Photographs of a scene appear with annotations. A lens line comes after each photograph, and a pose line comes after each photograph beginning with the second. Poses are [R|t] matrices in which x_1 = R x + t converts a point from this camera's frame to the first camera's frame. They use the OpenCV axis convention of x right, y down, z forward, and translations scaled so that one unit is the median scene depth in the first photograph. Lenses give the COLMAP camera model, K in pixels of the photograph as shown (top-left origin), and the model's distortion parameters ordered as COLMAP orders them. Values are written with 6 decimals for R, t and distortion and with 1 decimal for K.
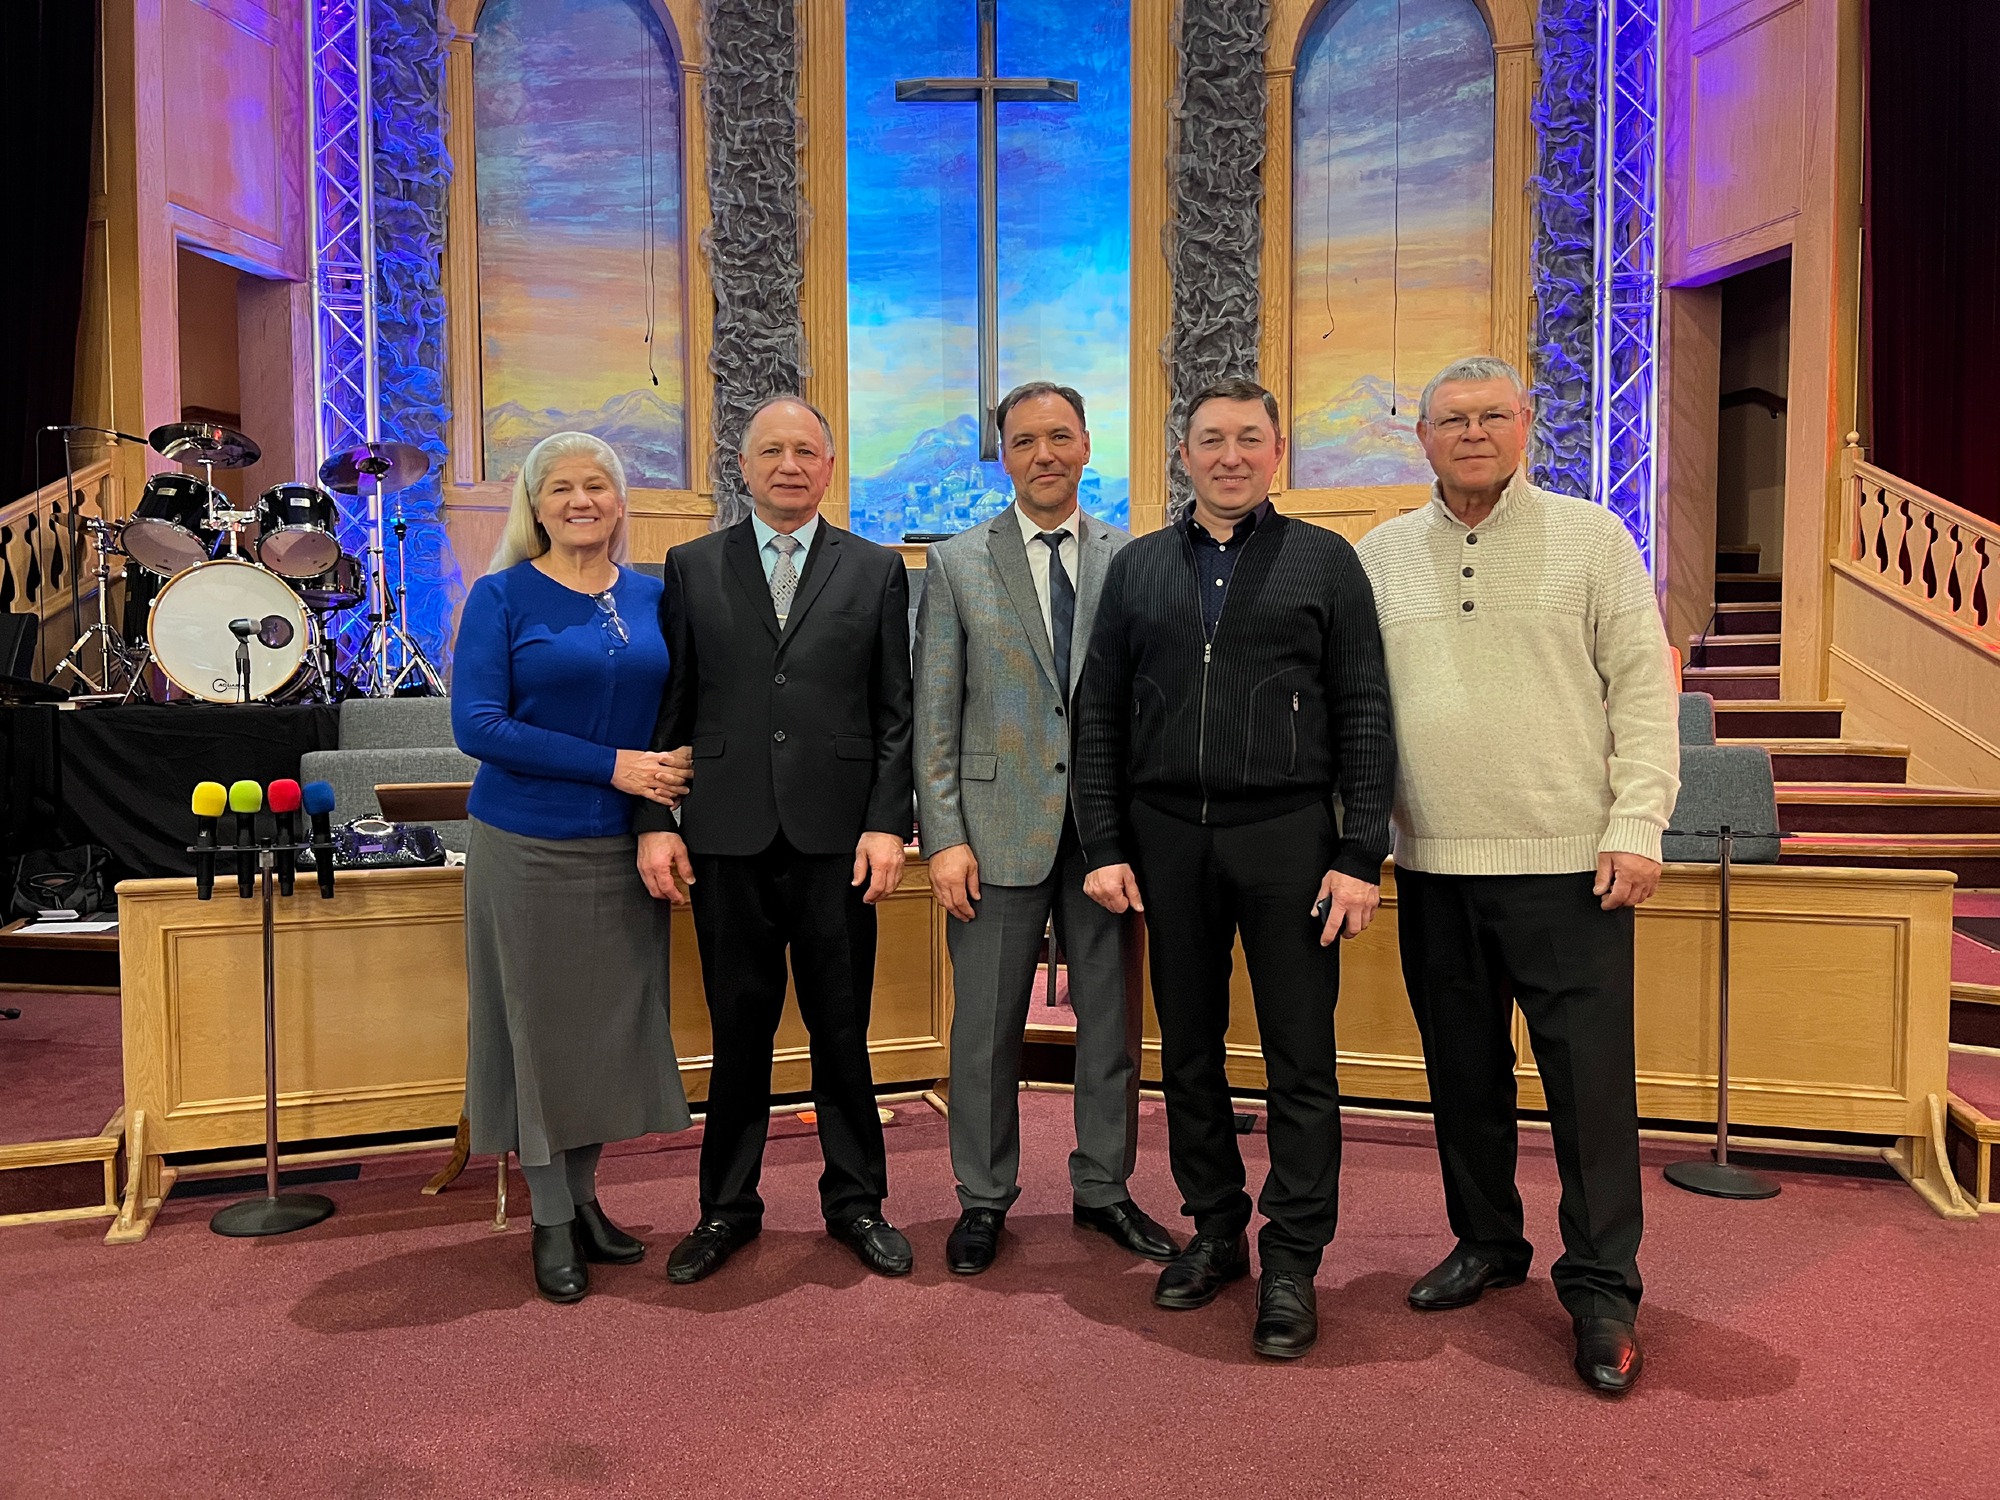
lens RADIAL K [[1525.4, 0, 1000.0], [0, 1525.4, 750.0], [0, 0, 1]] dist [0.033408, -0.011140]
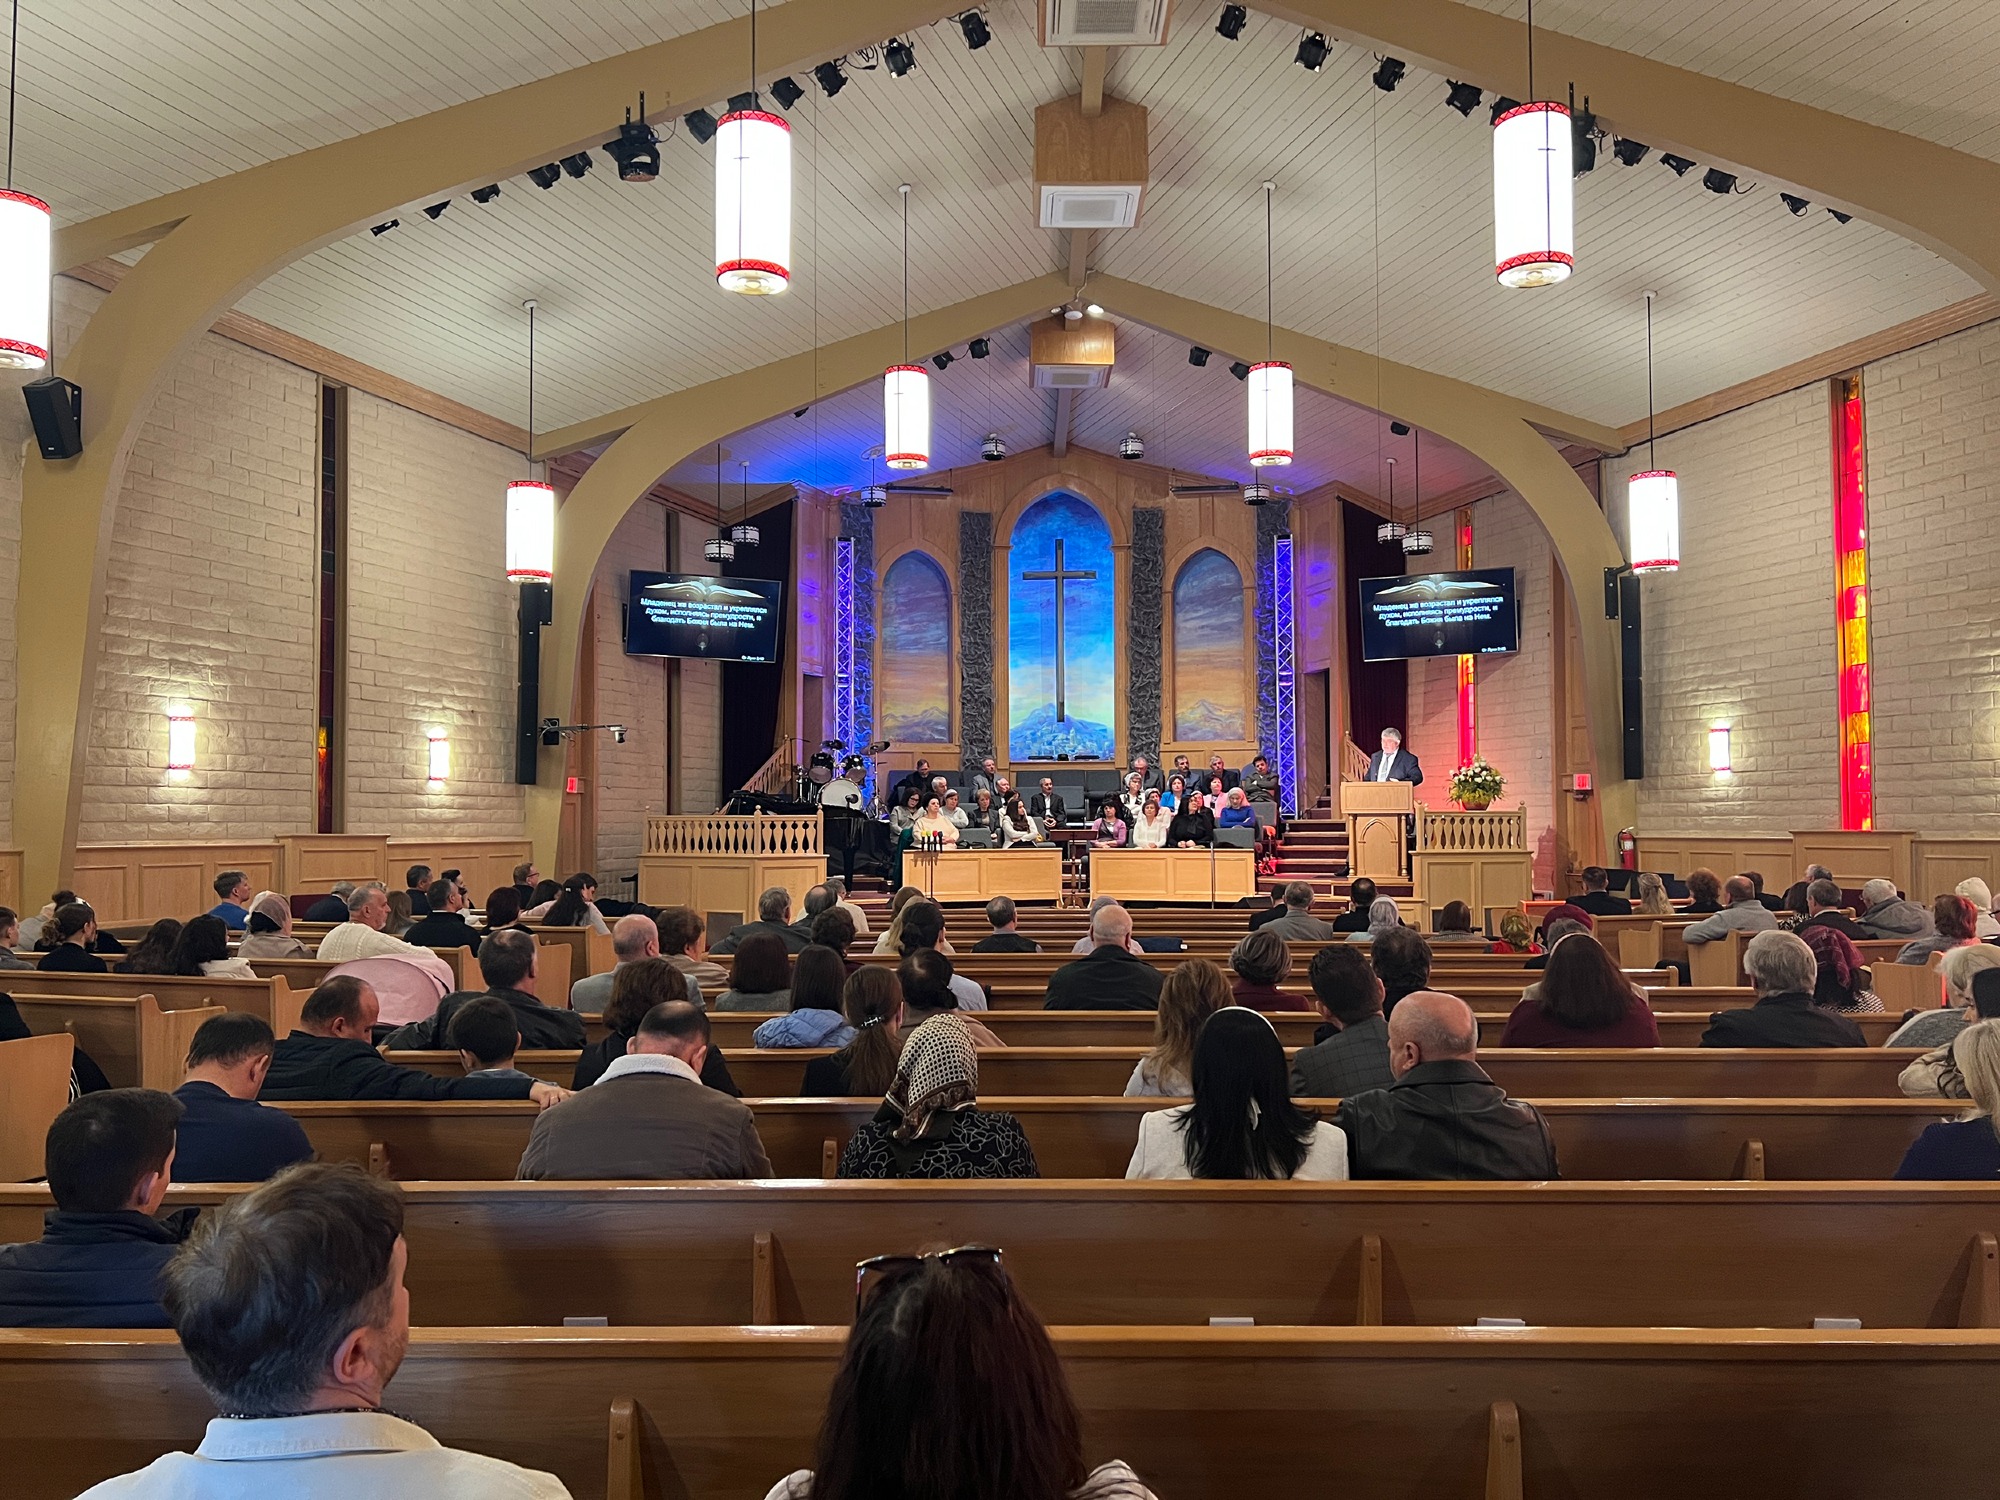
lens RADIAL K [[1503.7, 0, 983.8], [0, 1503.7, 763.5], [0, 0, 1]] dist [0.120894, -0.196705]
pose [[0.998696, -0.002116, -0.051003, -0.008532], [-0.002002, 0.996748, -0.080557, 0.083296], [0.051008, 0.080554, 0.995444, -1.686174]]
